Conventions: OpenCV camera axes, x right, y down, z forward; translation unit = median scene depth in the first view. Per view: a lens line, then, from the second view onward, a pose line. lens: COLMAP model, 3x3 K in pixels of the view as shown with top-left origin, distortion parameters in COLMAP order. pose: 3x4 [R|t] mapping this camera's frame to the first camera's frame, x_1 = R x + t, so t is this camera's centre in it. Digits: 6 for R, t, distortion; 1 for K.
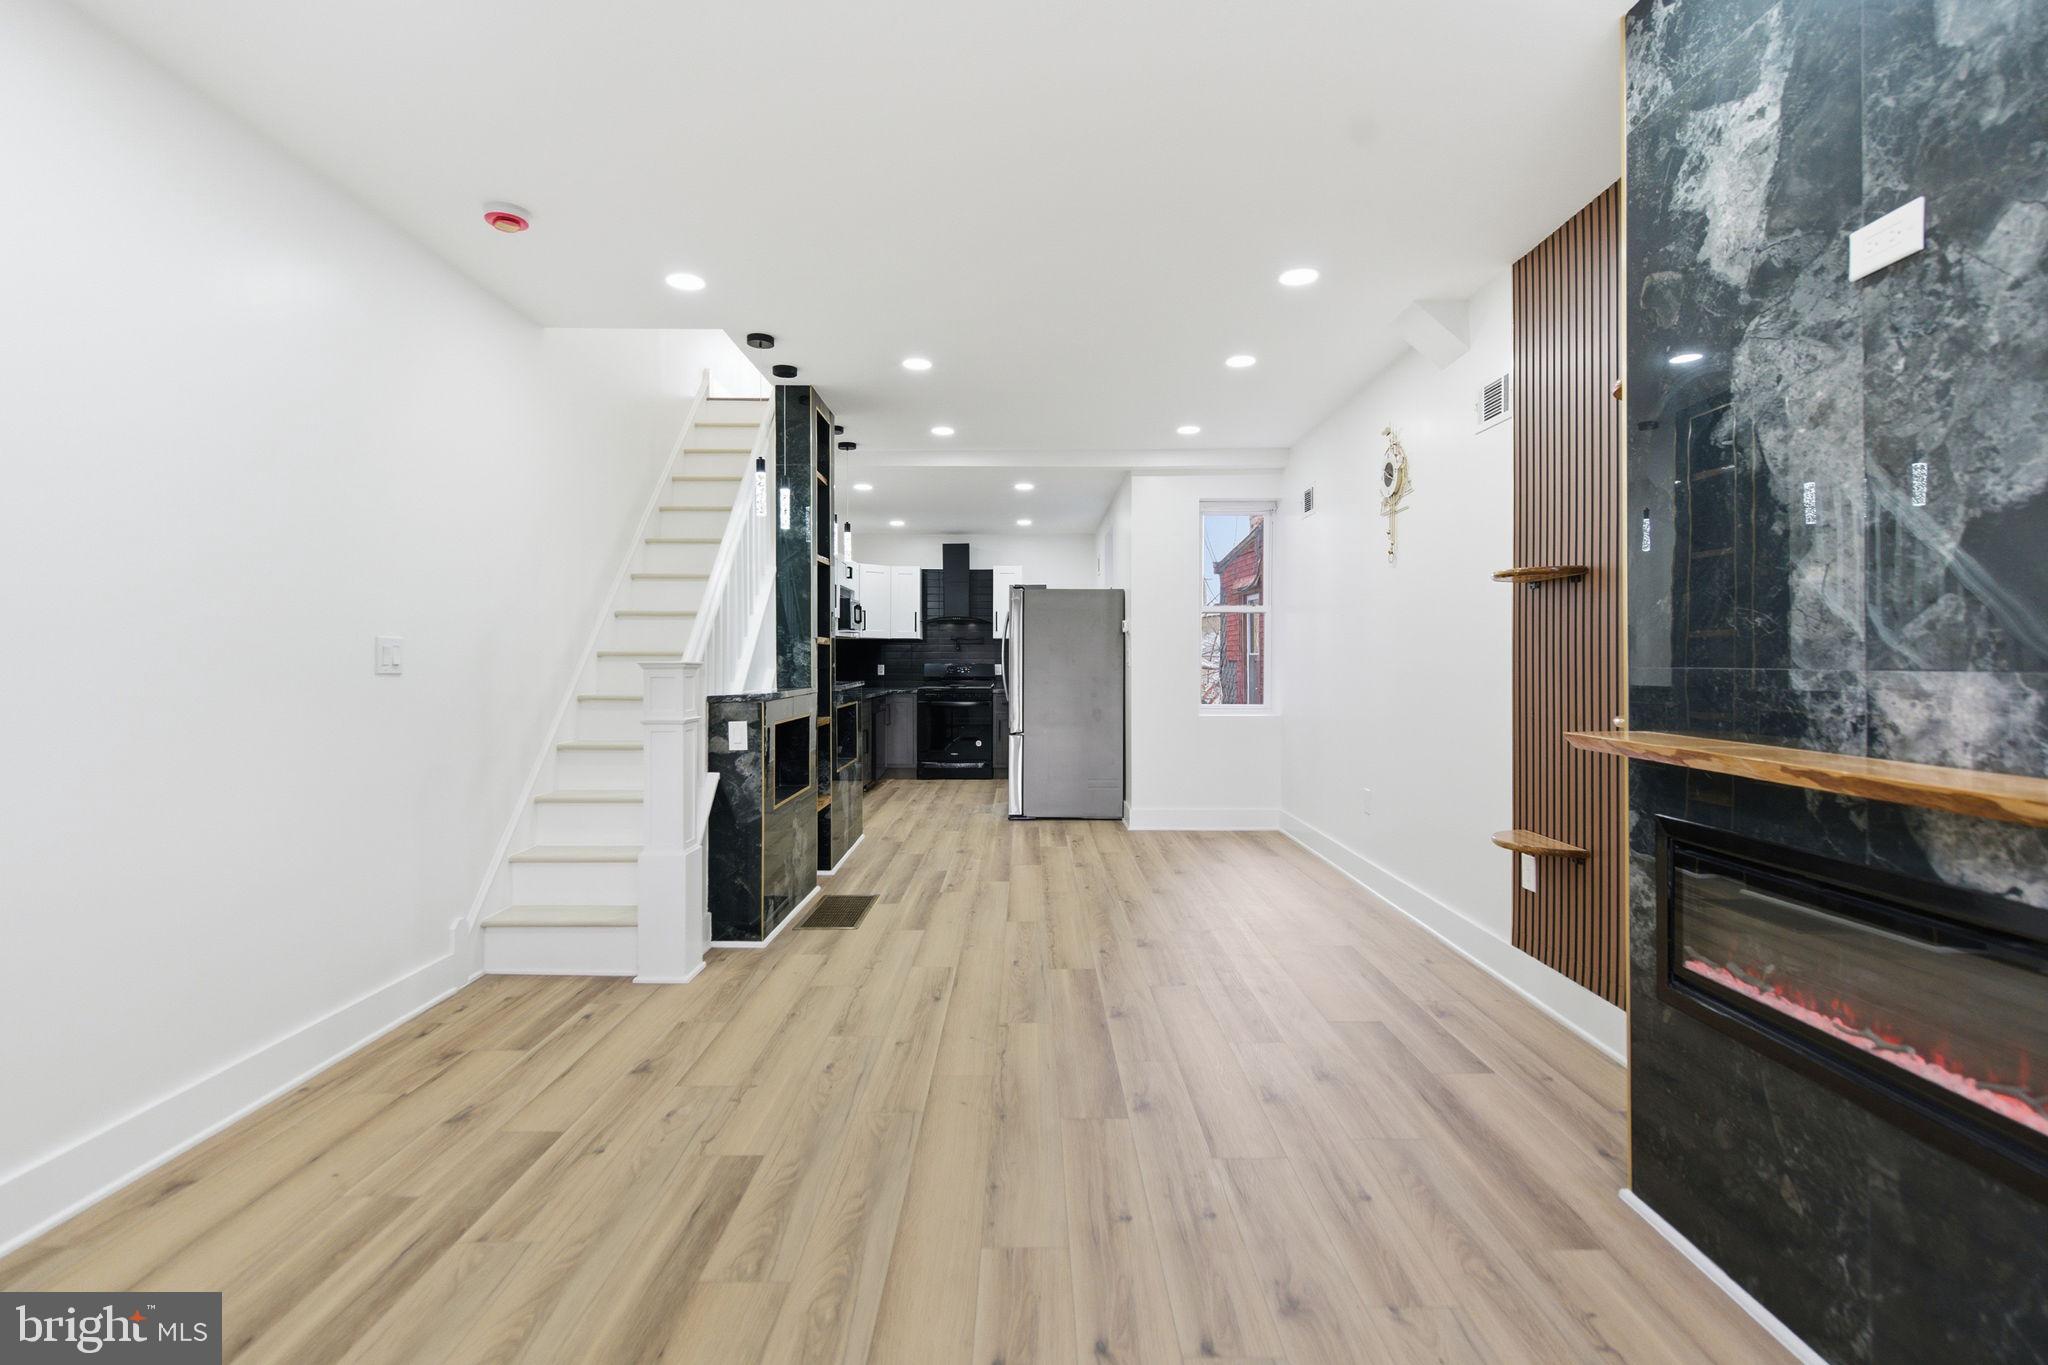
lens RADIAL K [[934.4, 0, 1027.0], [0, 934.4, 661.0], [0, 0, 1]] dist [0.007142, -0.003147]
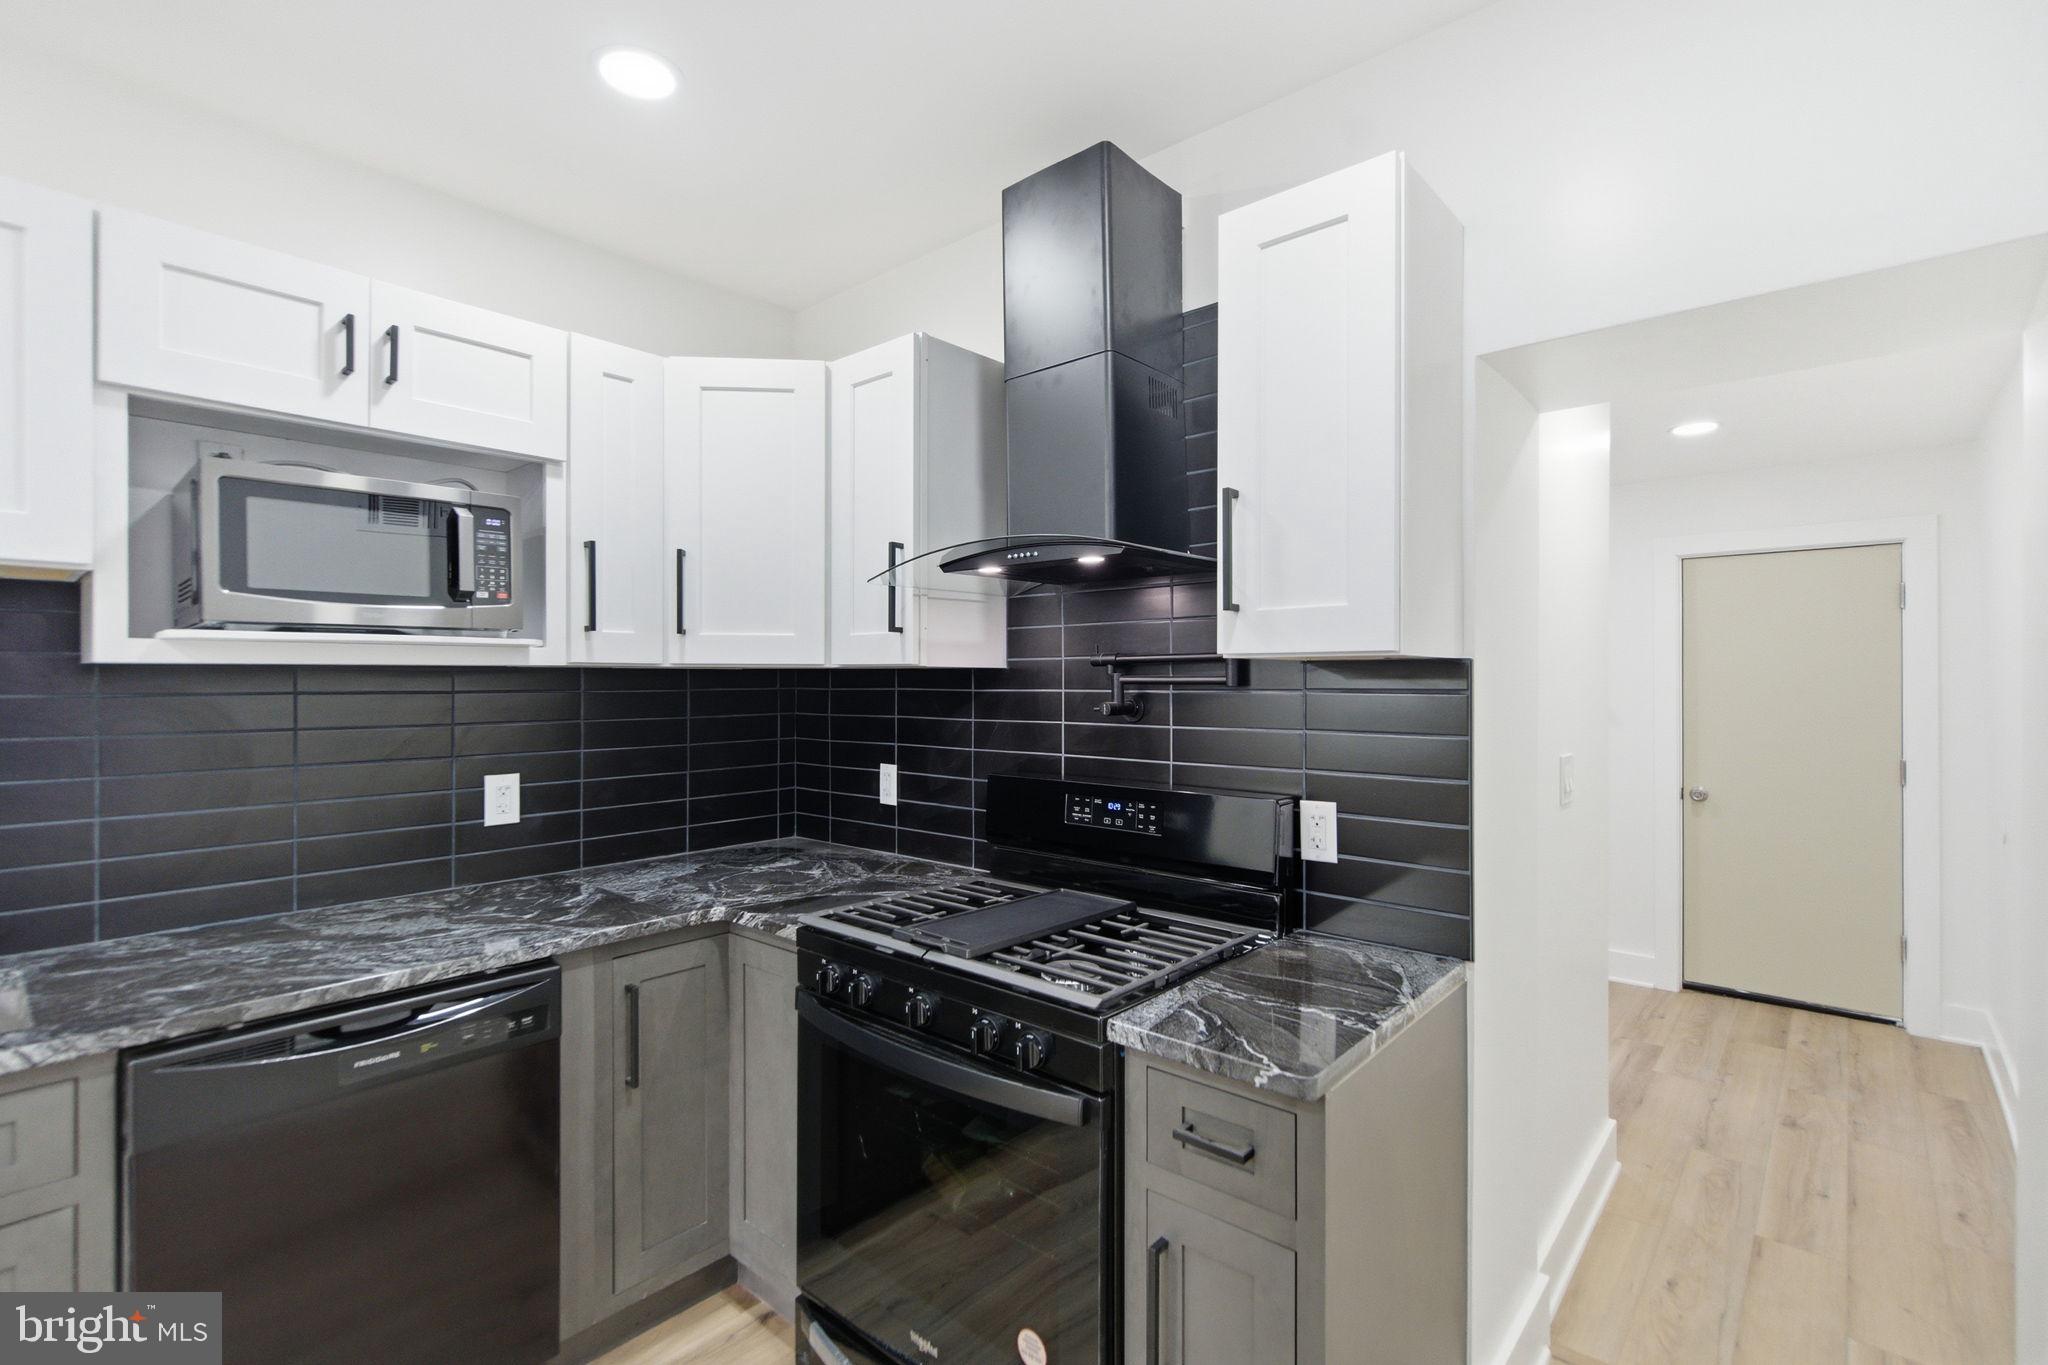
lens RADIAL K [[934.4, 0, 1018.4], [0, 934.4, 678.3], [0, 0, 1]] dist [0.007142, -0.003147]
pose [[0.743262, 0.005113, -0.668981, 0.066292], [-0.004268, 0.999987, 0.002900, -0.029523], [0.668987, 0.000700, 0.743274, 1.174771]]
